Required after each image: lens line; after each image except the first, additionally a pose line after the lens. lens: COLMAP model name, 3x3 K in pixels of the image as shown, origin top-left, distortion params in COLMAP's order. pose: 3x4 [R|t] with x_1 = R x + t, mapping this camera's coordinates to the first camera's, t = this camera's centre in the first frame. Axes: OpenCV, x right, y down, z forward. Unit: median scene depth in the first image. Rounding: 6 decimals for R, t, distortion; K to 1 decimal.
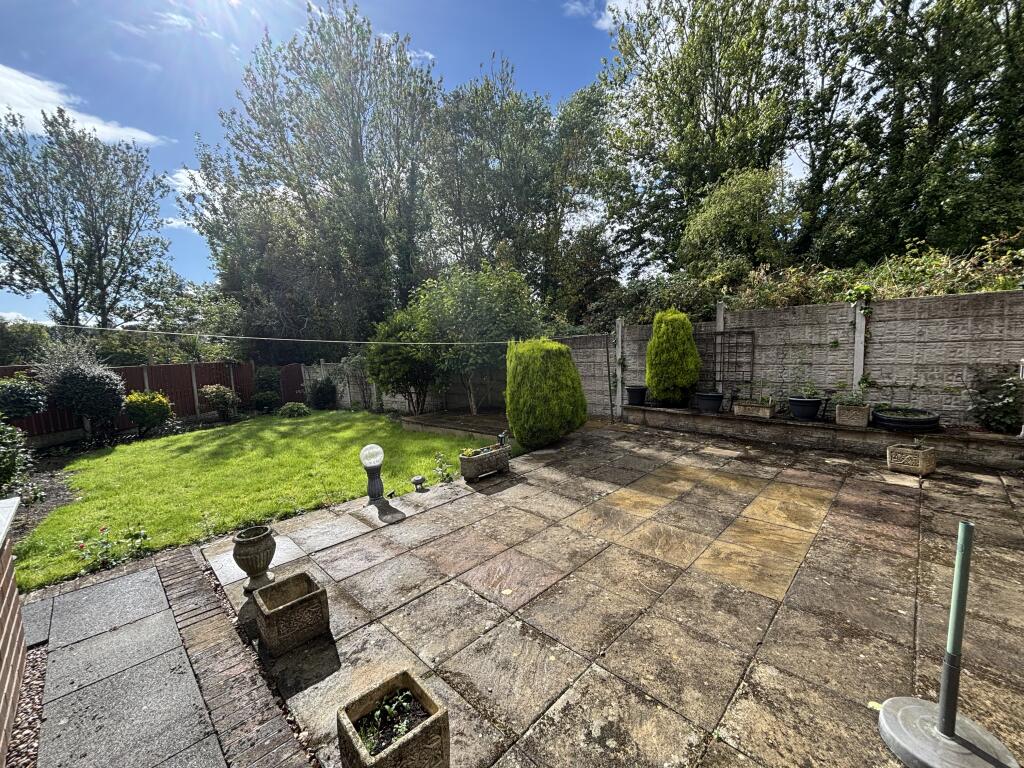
lens RADIAL K [[415.5, 0, 512.0], [0, 415.5, 384.0], [0, 0, 1]] dist [-0.001282, -0.000313]
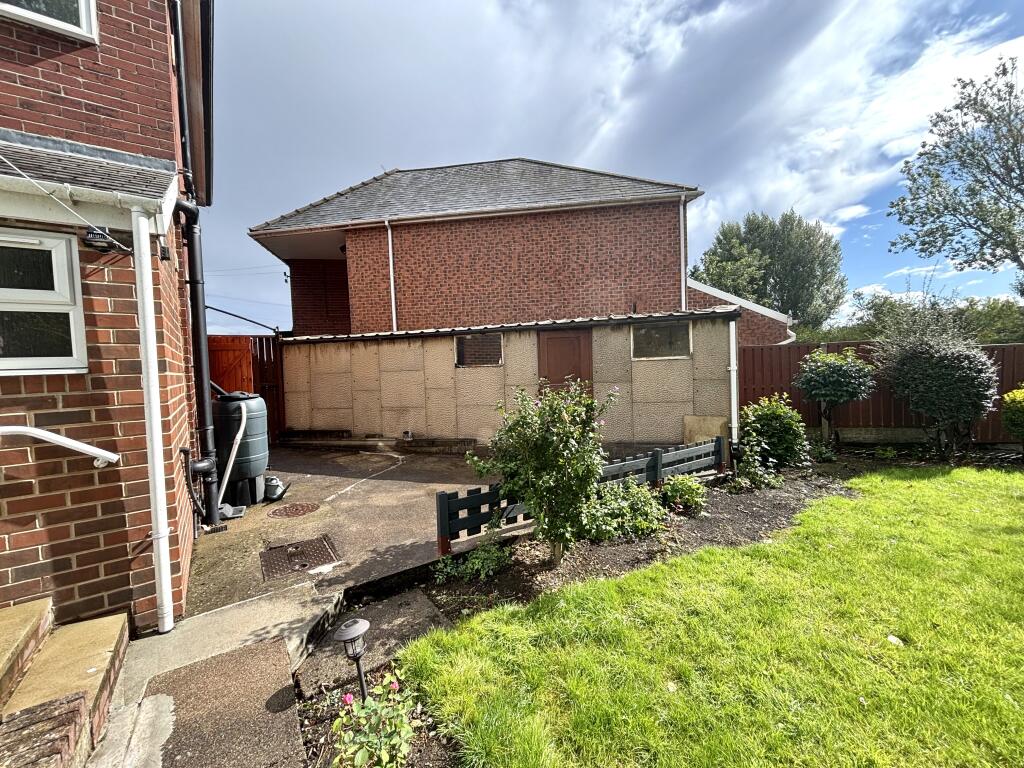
lens RADIAL K [[415.5, 0, 512.0], [0, 415.5, 384.0], [0, 0, 1]] dist [-0.001282, -0.000313]
pose [[-0.175792, 0.092321, -0.980089, -0.215928], [-0.051839, 0.993343, 0.102868, -0.006601], [0.983062, 0.068890, -0.169836, 0.412898]]
